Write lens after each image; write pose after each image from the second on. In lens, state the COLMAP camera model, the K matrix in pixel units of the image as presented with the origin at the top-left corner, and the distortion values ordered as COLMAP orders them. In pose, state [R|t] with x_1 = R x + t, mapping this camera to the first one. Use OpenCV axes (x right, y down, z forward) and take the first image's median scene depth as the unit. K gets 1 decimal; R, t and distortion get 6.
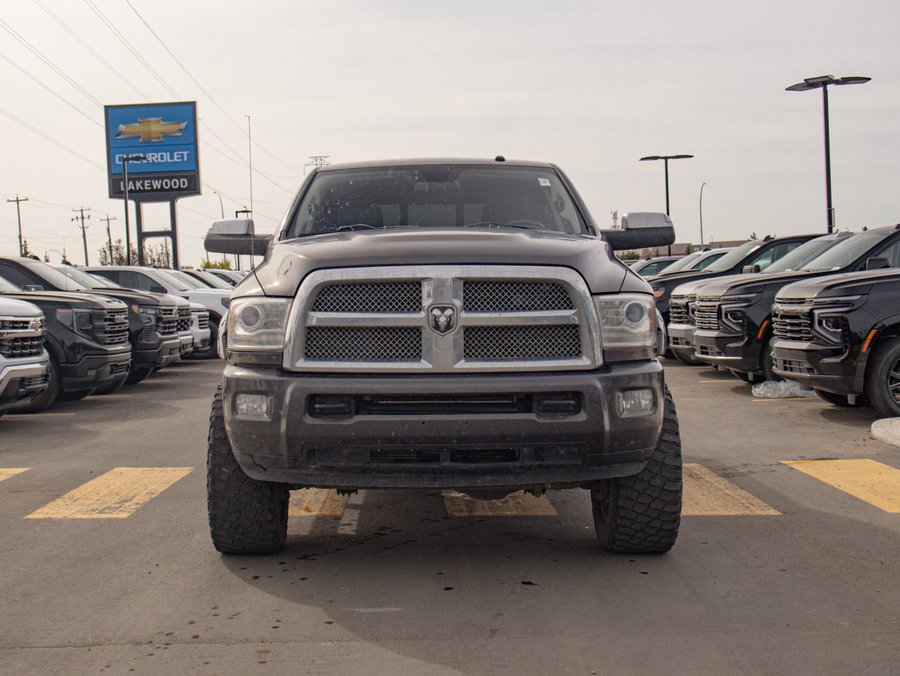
lens RADIAL K [[1255.4, 0, 433.0], [0, 1255.4, 327.7], [0, 0, 1]] dist [-0.020201, 0.000000]
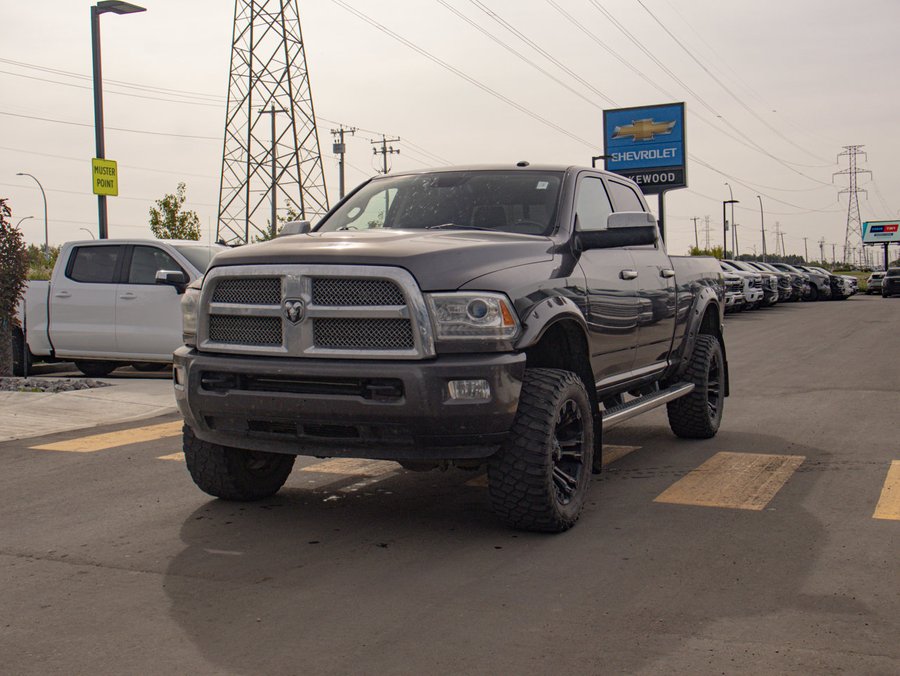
lens RADIAL K [[1143.0, 0, 493.8], [0, 1143.0, 336.8], [0, 0, 1]] dist [-0.002697, 0.000000]
pose [[0.919091, 0.033488, -0.392620, 0.580957], [-0.023299, 0.999257, 0.030690, -0.019258], [0.393356, -0.019059, 0.919189, 0.096668]]
